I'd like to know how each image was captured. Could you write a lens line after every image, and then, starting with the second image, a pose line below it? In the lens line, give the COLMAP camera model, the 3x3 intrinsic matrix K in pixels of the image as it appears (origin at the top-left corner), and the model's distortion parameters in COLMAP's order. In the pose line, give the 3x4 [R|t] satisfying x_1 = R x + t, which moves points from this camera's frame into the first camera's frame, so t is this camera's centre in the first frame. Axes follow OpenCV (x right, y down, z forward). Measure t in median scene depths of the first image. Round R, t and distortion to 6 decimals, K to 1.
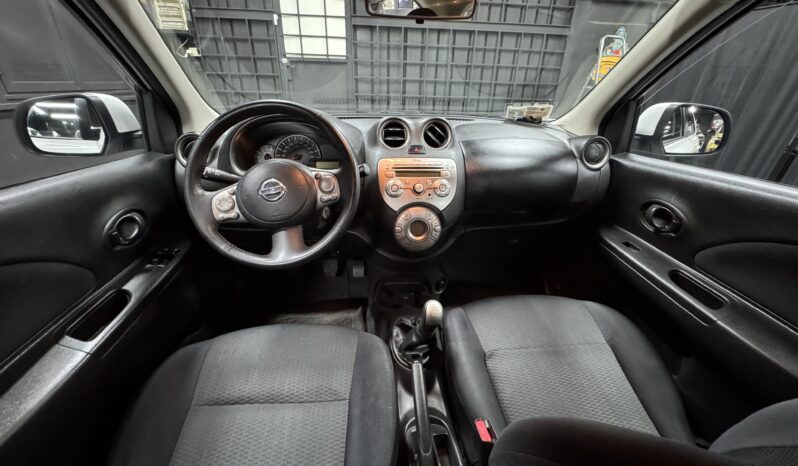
lens RADIAL K [[320.1, 0, 399.0], [0, 320.1, 233.0], [0, 0, 1]] dist [0.010461, -0.000022]
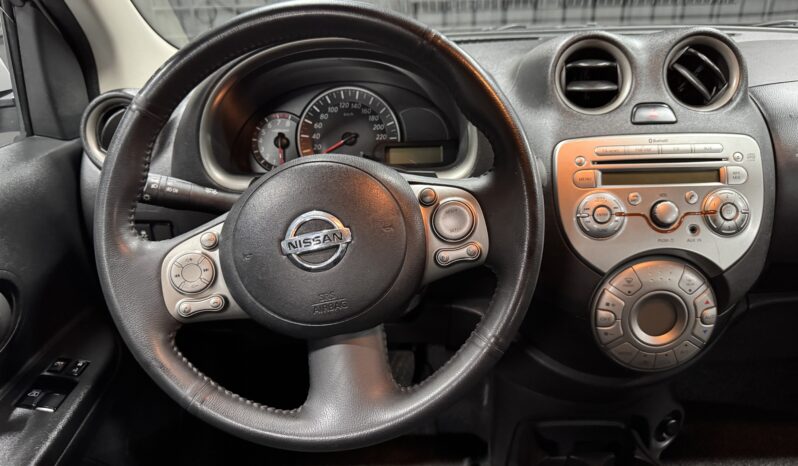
lens RADIAL K [[558.4, 0, 399.0], [0, 558.4, 233.0], [0, 0, 1]] dist [0.057680, -0.074192]
pose [[0.993235, -0.006710, -0.115929, -0.177154], [0.004018, 0.999717, -0.023442, -0.101169], [0.116053, 0.022818, 0.992981, 0.289327]]
